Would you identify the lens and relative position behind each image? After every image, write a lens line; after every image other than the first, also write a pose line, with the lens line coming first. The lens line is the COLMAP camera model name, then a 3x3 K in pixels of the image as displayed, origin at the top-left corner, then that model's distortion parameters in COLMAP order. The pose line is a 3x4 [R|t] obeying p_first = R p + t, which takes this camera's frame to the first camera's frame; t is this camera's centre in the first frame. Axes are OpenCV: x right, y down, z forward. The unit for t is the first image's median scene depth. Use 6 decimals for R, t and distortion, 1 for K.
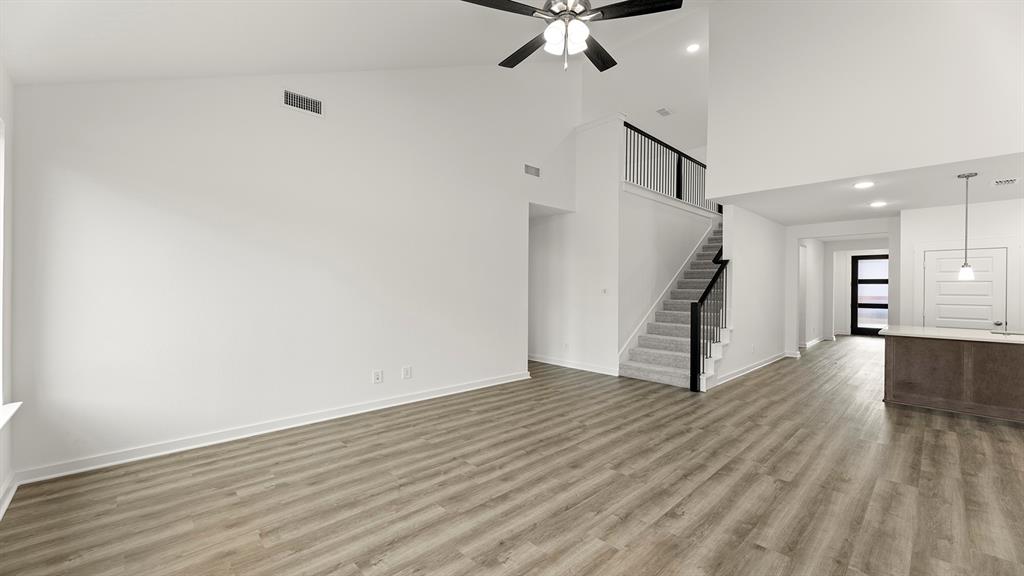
lens RADIAL K [[407.6, 0, 512.0], [0, 407.6, 288.0], [0, 0, 1]] dist [0.002058, 0.000346]
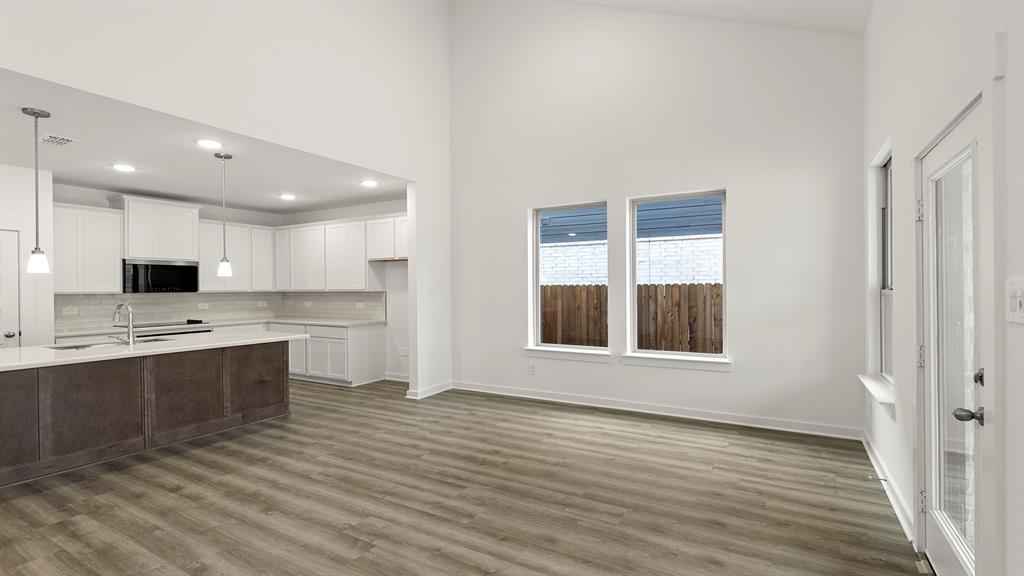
lens RADIAL K [[475.3, 0, 516.6], [0, 475.3, 295.0], [0, 0, 1]] dist [0.000892, -0.000036]
pose [[-0.276247, -0.020517, 0.960868, 0.158051], [0.004924, 0.999729, 0.022763, 0.001293], [-0.961074, 0.011020, -0.276071, 0.437834]]
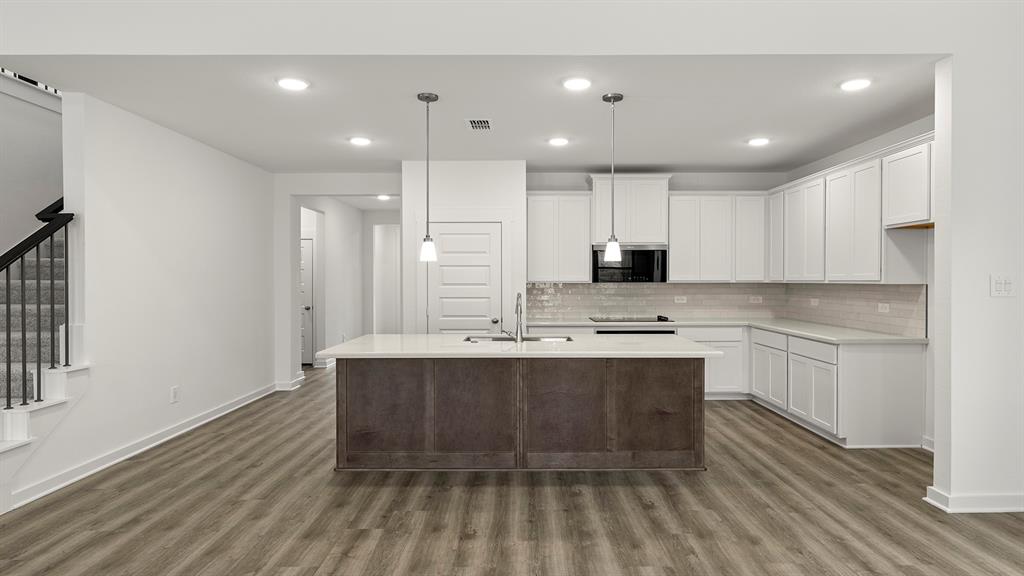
lens RADIAL K [[591.8, 0, 517.4], [0, 591.8, 286.8], [0, 0, 1]] dist [0.000078, -0.000181]
pose [[0.692963, -0.016408, 0.720786, 0.496078], [0.006089, 0.999839, 0.016906, 0.004828], [-0.720947, -0.007327, 0.692951, 0.238606]]
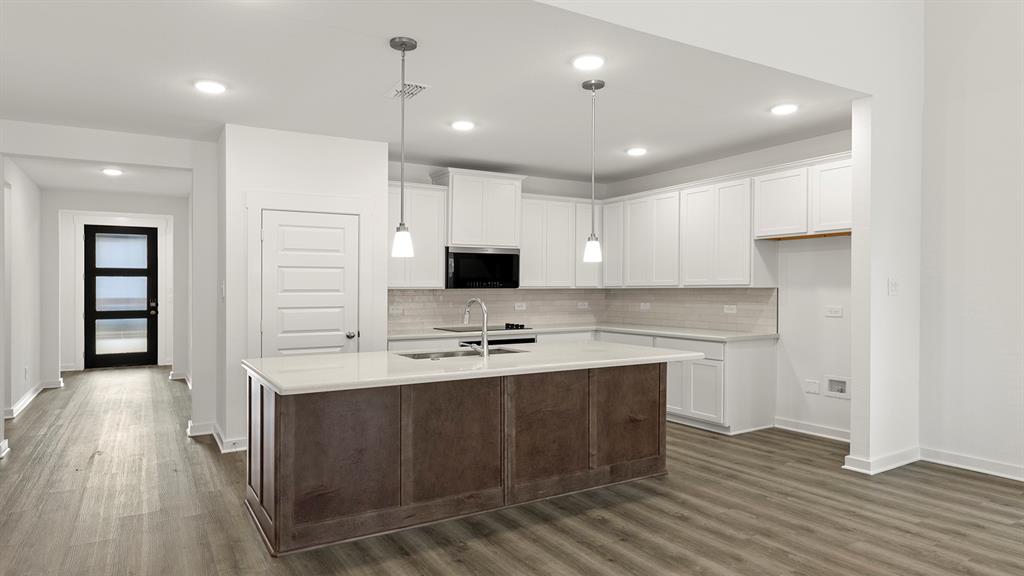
lens RADIAL K [[619.2, 0, 515.3], [0, 619.2, 294.6], [0, 0, 1]] dist [0.001134, 0.000555]
pose [[0.220181, -0.015519, 0.975335, 0.381359], [0.005145, 0.999878, 0.014748, 0.013616], [-0.975445, 0.001771, 0.220234, 0.645499]]
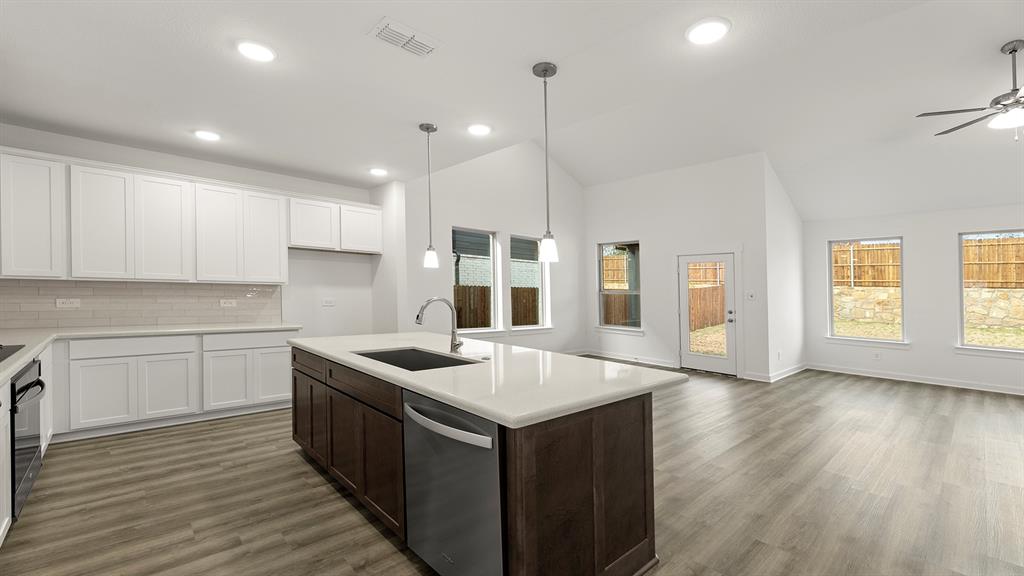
lens RADIAL K [[421.3, 0, 505.4], [0, 421.3, 269.8], [0, 0, 1]] dist [0.000309, 0.000060]
pose [[-0.998991, -0.027814, 0.035268, 1.051783], [-0.029527, 0.998361, -0.049020, 0.017630], [-0.033847, -0.050012, -0.998175, 1.418145]]
